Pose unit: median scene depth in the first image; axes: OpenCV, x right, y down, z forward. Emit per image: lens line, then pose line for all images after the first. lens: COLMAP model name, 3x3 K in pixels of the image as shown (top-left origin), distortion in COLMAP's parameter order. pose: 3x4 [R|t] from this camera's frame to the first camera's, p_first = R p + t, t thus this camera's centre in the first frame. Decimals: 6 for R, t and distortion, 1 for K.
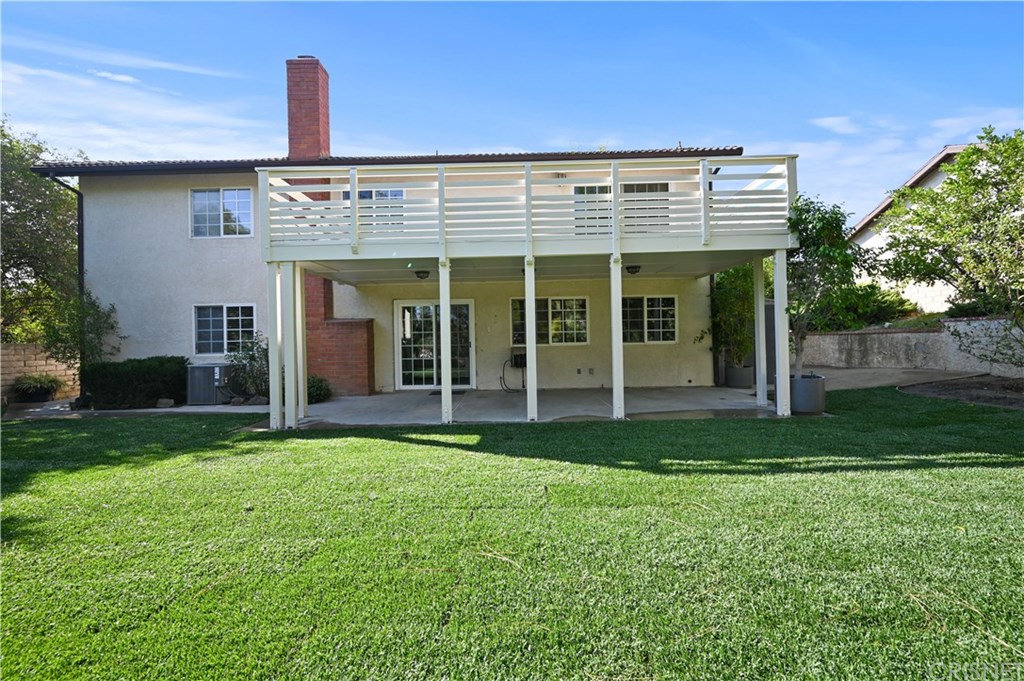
lens RADIAL K [[409.2, 0, 514.8], [0, 409.2, 342.6], [0, 0, 1]] dist [-0.001546, 0.000731]
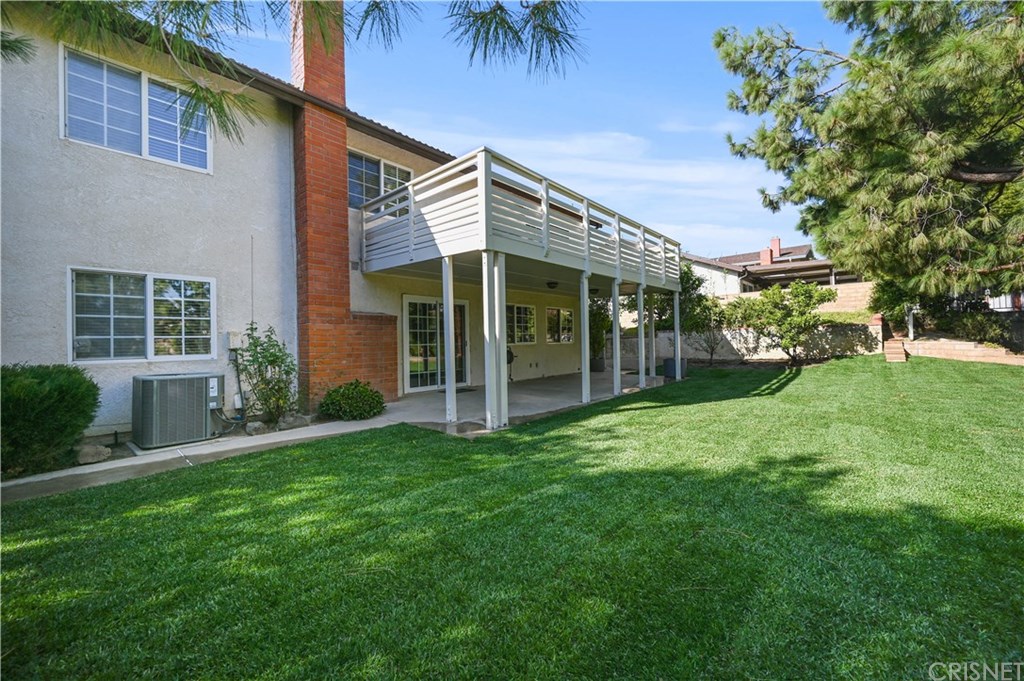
lens RADIAL K [[409.2, 0, 519.1], [0, 409.2, 338.9], [0, 0, 1]] dist [-0.001546, 0.000731]
pose [[0.638515, 0.011348, 0.769525, -0.826020], [0.011093, 0.999652, -0.023946, 0.019258], [-0.769529, 0.023826, 0.638167, 0.229872]]
